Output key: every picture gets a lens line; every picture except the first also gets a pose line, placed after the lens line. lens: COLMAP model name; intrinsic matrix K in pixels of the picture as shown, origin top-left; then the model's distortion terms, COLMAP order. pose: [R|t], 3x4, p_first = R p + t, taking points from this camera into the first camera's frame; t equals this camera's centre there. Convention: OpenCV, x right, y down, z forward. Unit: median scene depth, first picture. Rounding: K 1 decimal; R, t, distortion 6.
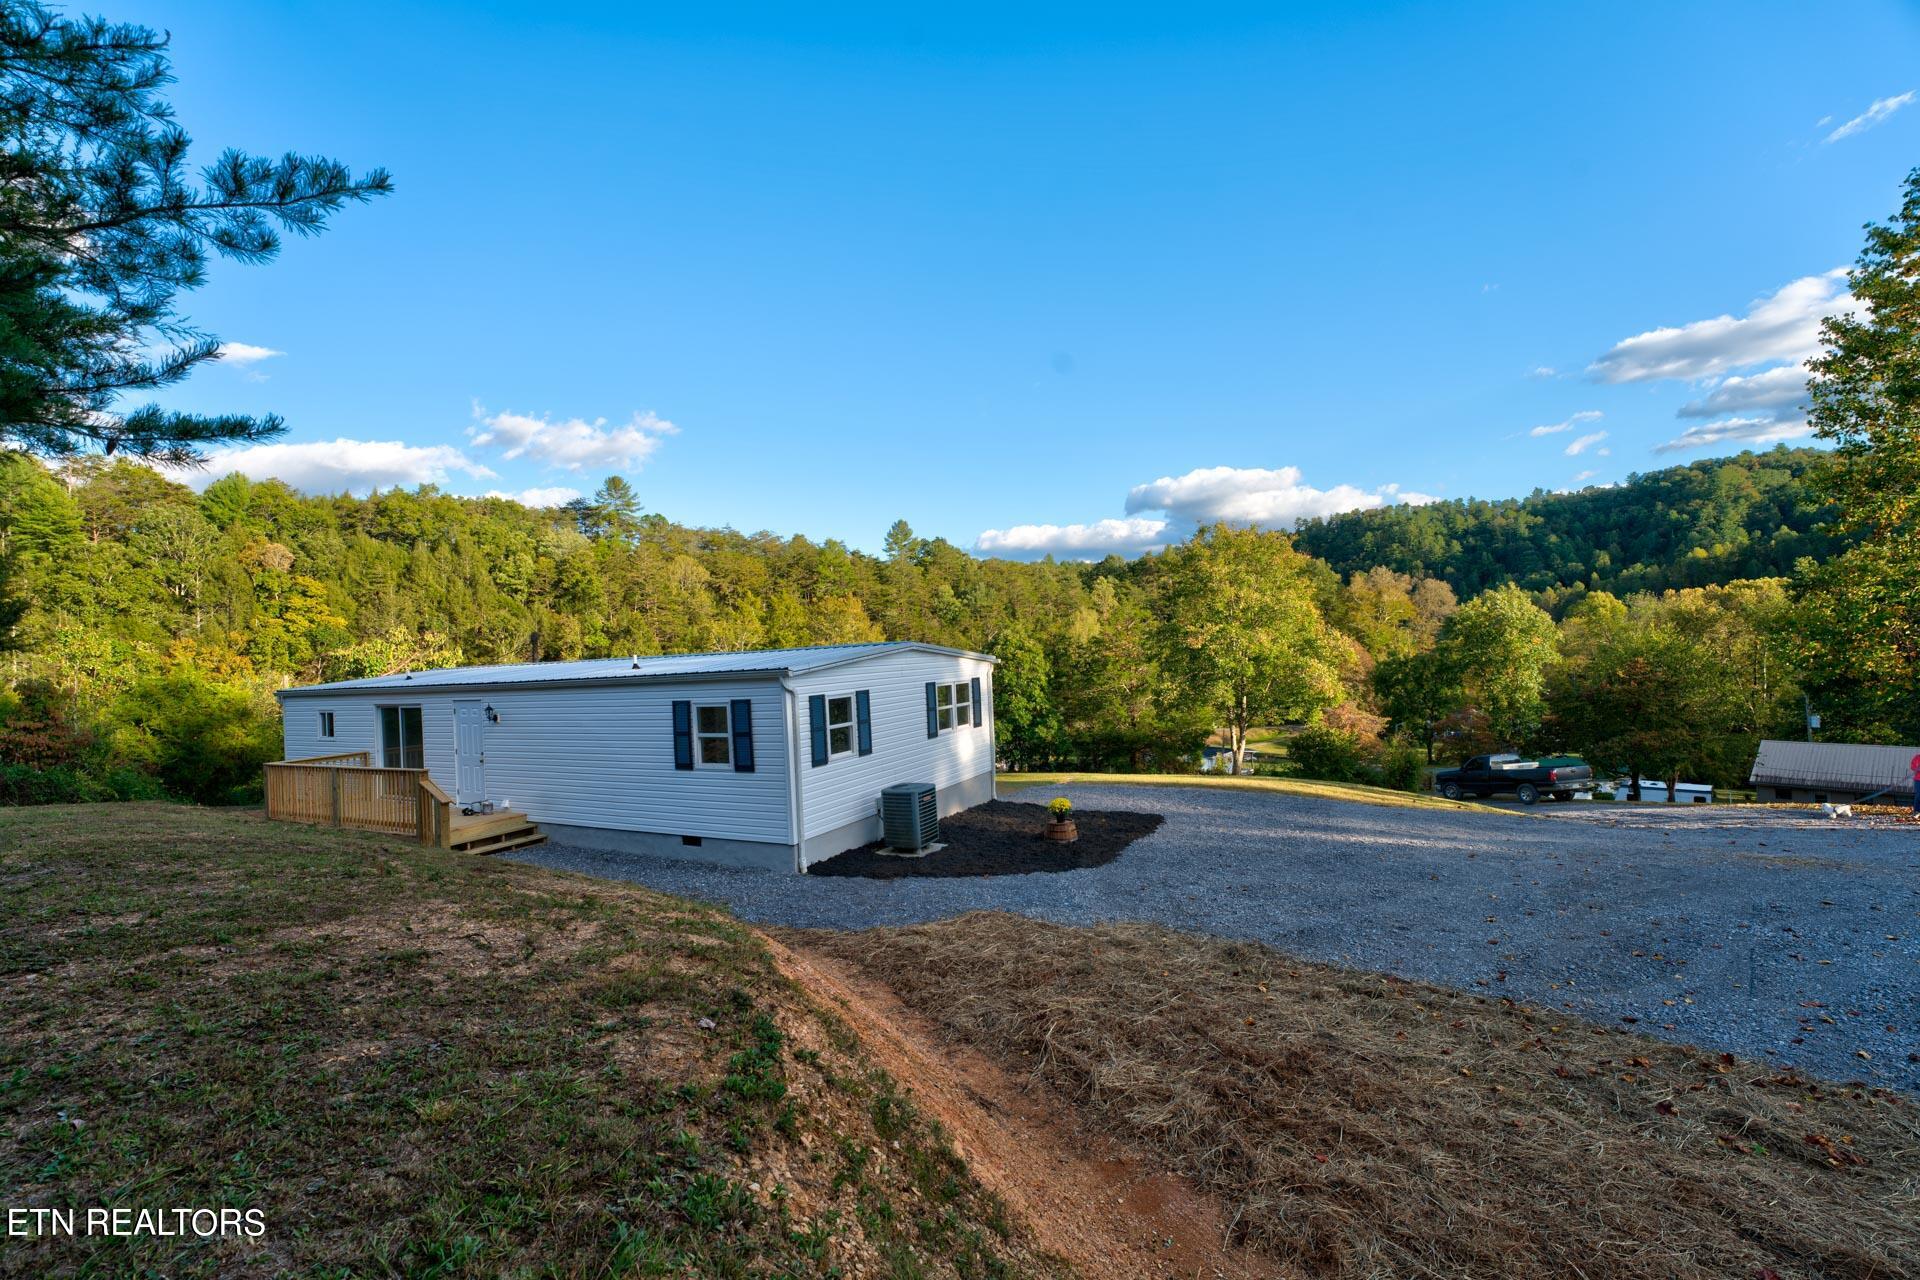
lens RADIAL K [[781.1, 0, 955.0], [0, 781.1, 634.1], [0, 0, 1]] dist [-0.029604, 0.004984]
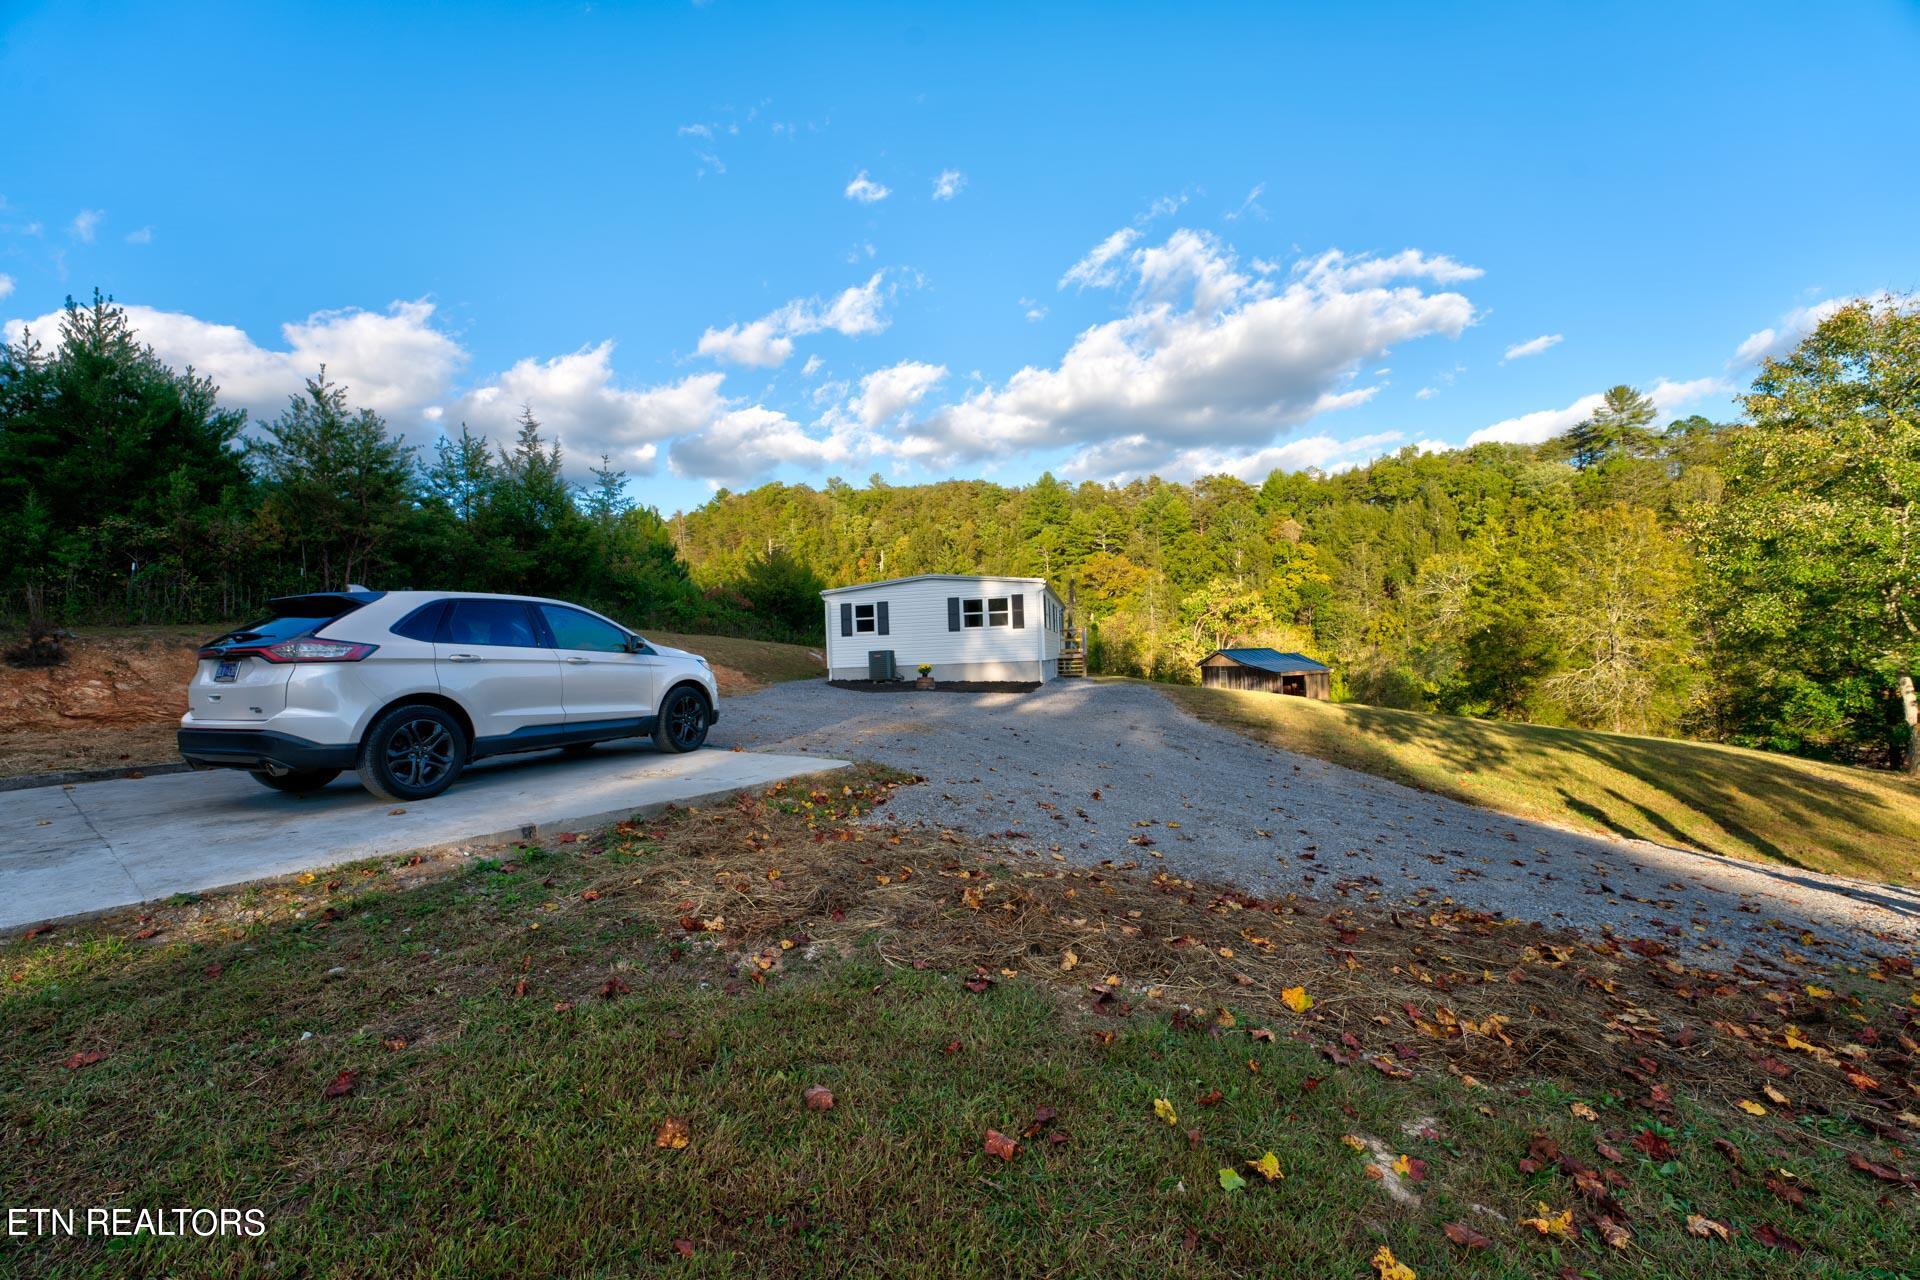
lens RADIAL K [[781.1, 0, 953.0], [0, 781.1, 632.6], [0, 0, 1]] dist [-0.029604, 0.004984]
pose [[0.282950, 0.006797, -0.959111, 0.186378], [0.050302, 0.998494, 0.021916, 0.011916], [0.957815, -0.054447, 0.282182, 0.063350]]
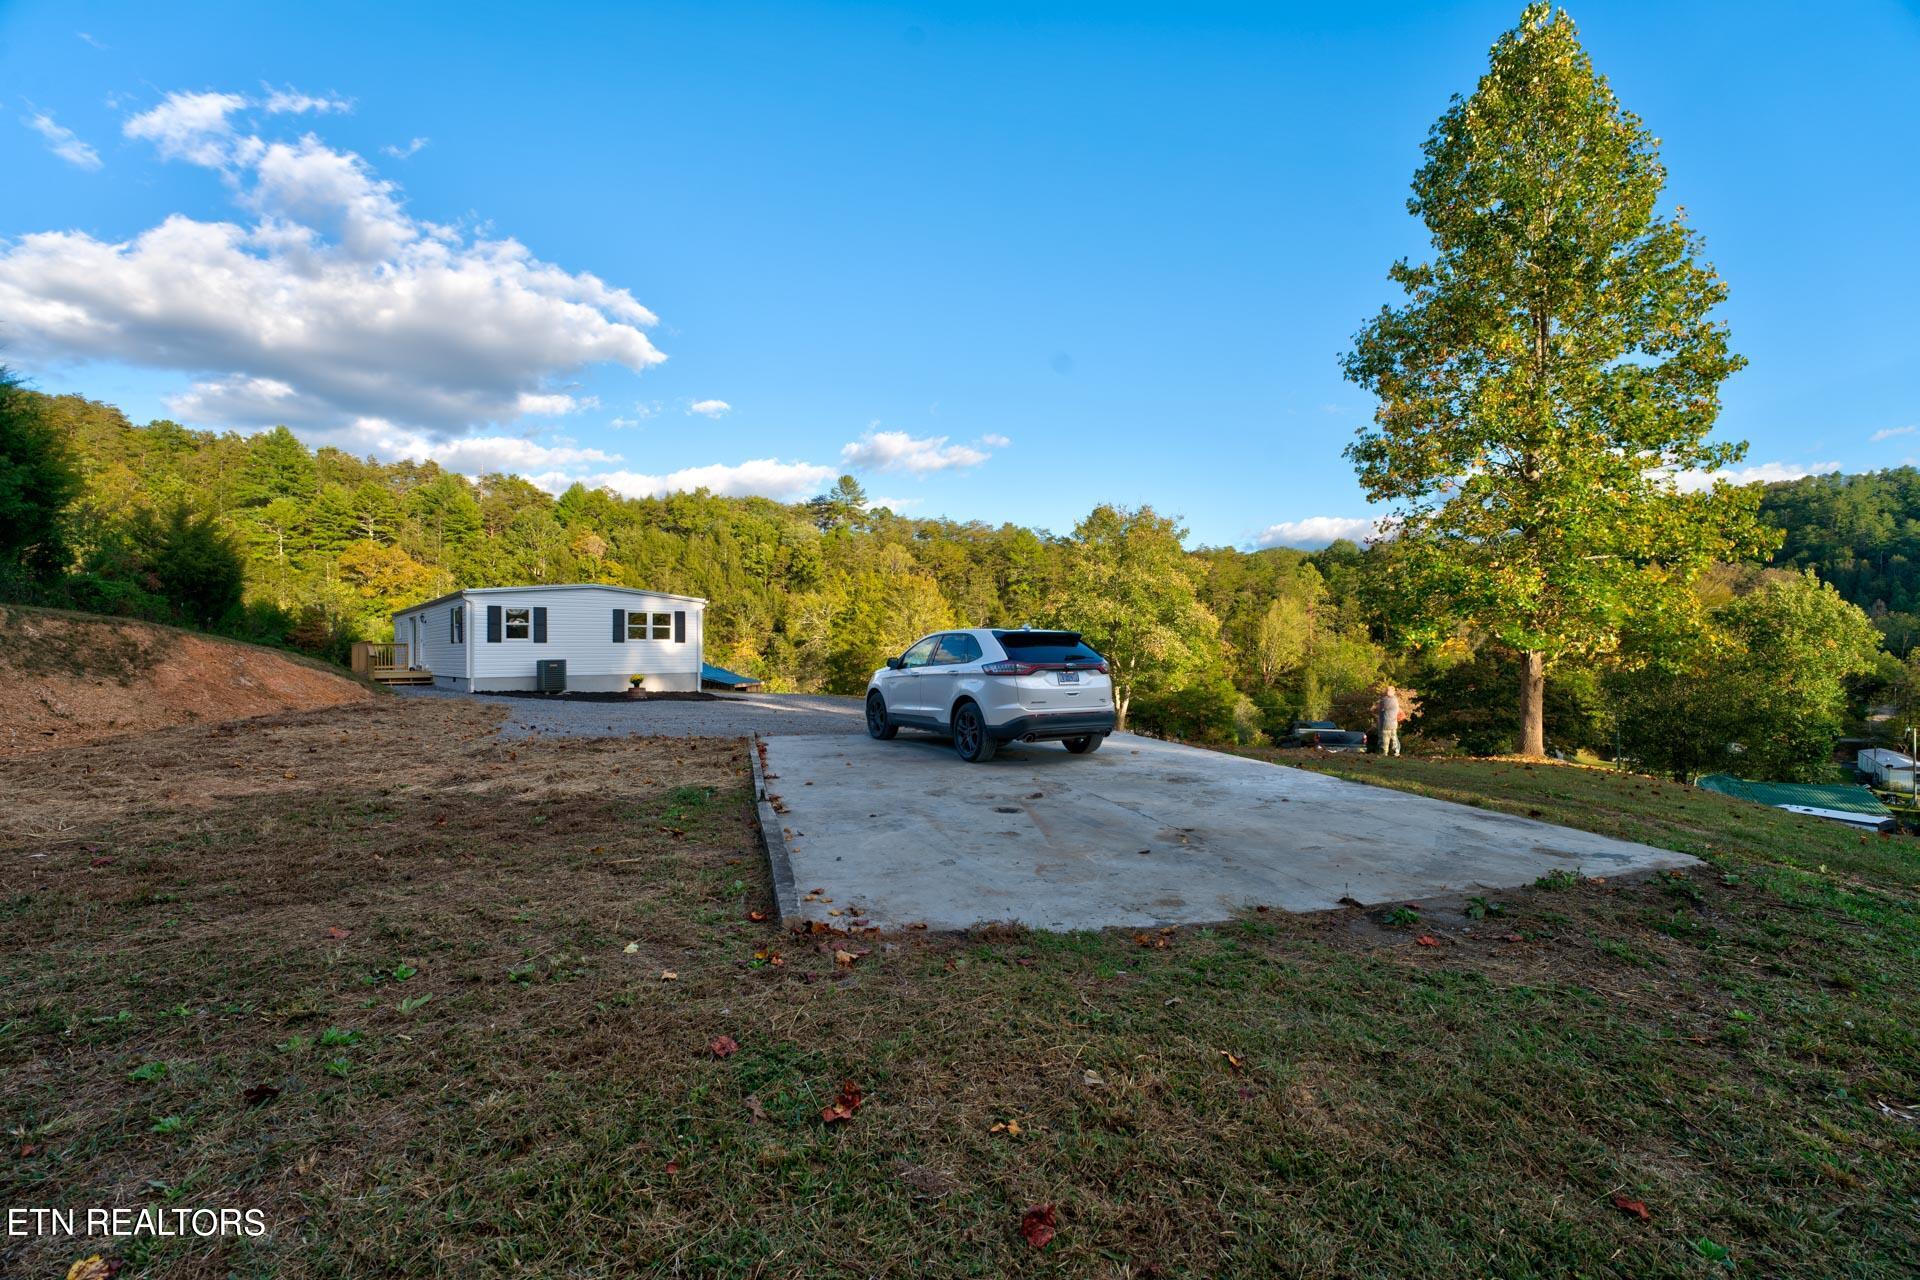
lens RADIAL K [[781.1, 0, 959.4], [0, 781.1, 648.6], [0, 0, 1]] dist [-0.029604, 0.004984]
pose [[0.938267, 0.038238, -0.343791, 0.147632], [-0.027330, 0.998959, 0.036521, 0.007795], [0.344830, -0.024870, 0.938336, -0.037757]]
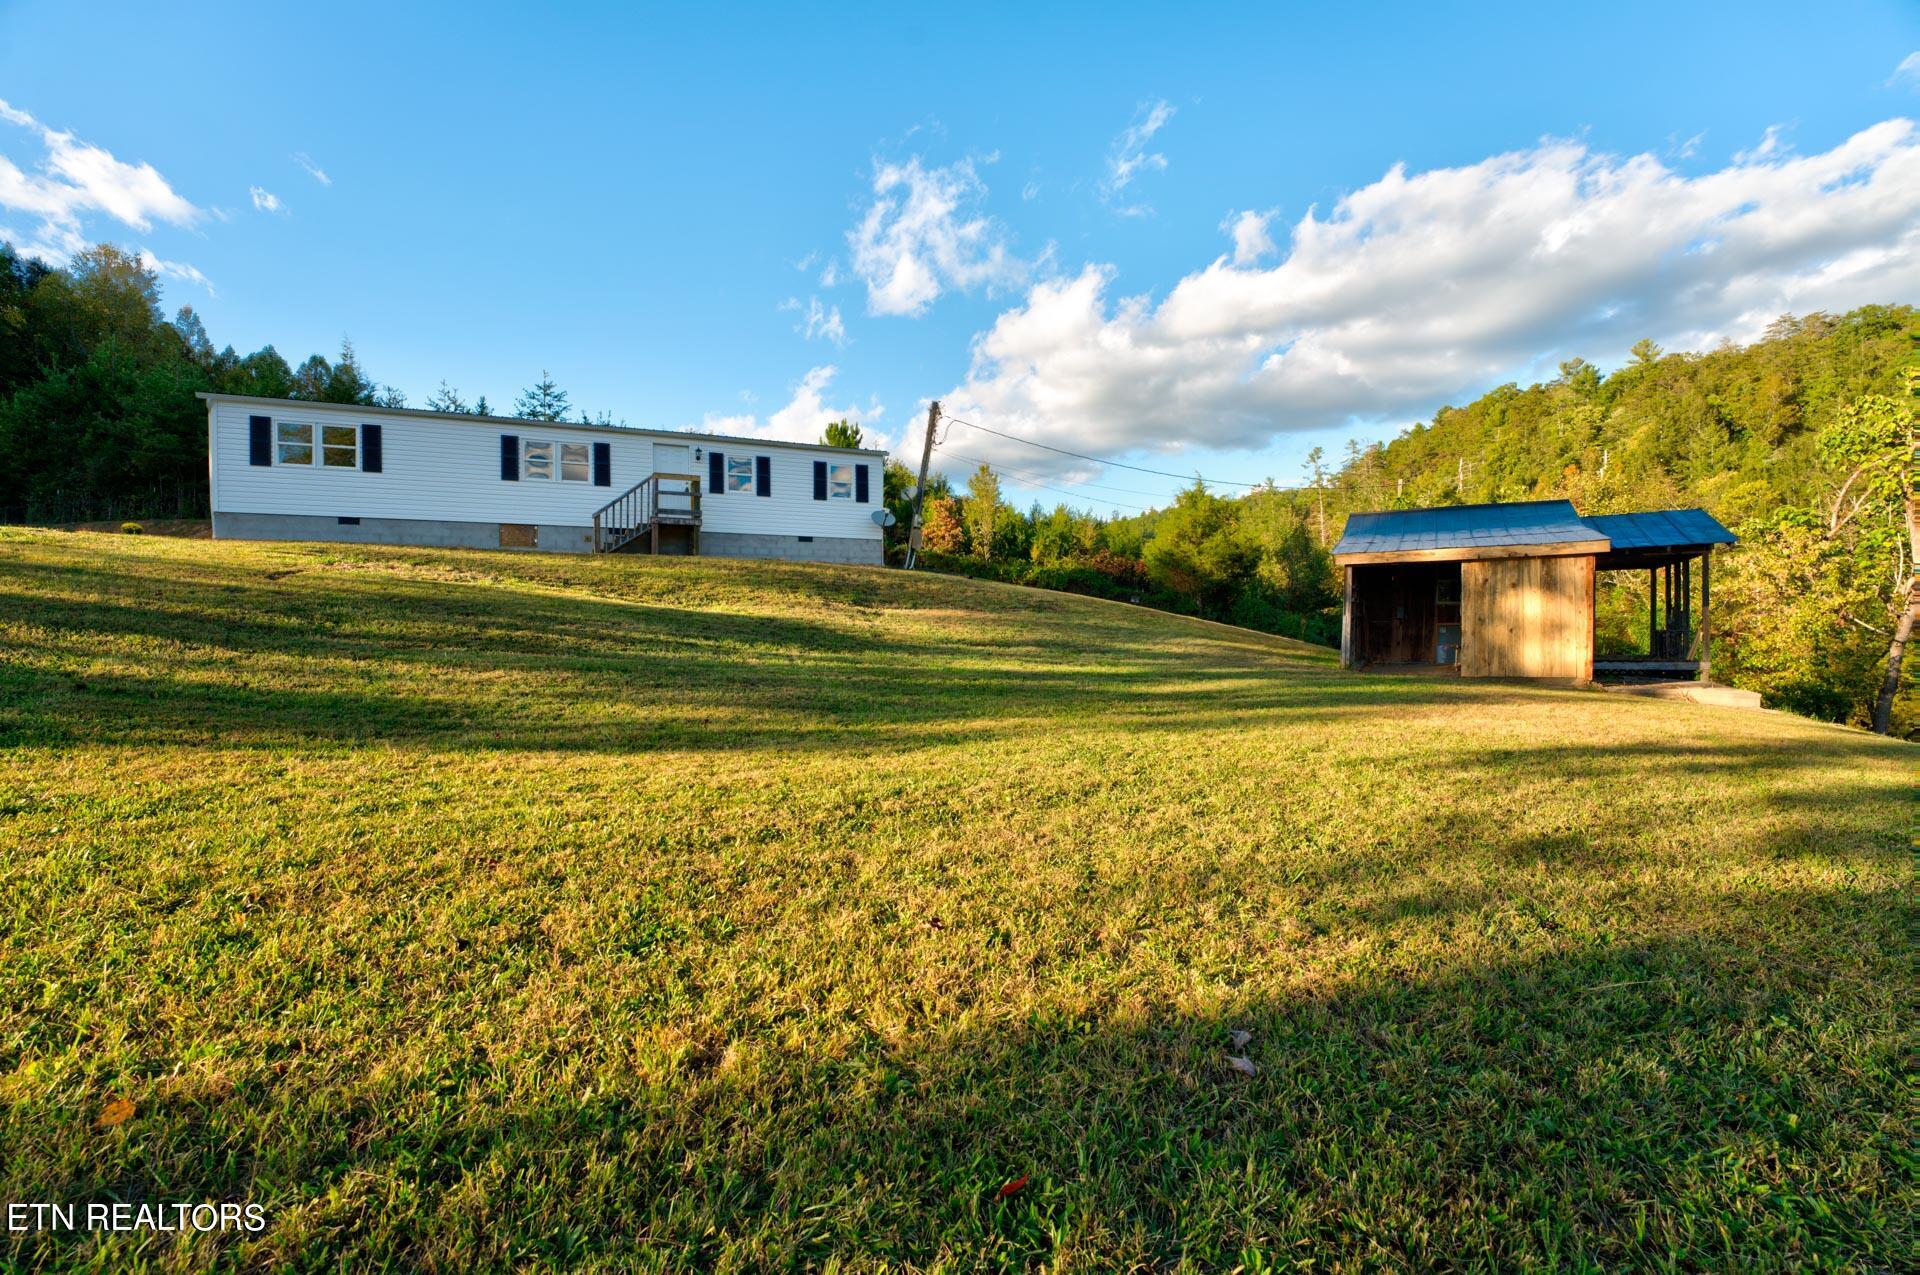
lens RADIAL K [[789.4, 0, 961.6], [0, 789.4, 637.7], [0, 0, 1]] dist [-0.029597, 0.003692]
pose [[-0.612247, 0.057209, -0.788594, 0.033144], [0.058944, 0.997906, 0.026630, 0.048953], [0.788467, -0.030179, -0.614337, 0.315669]]
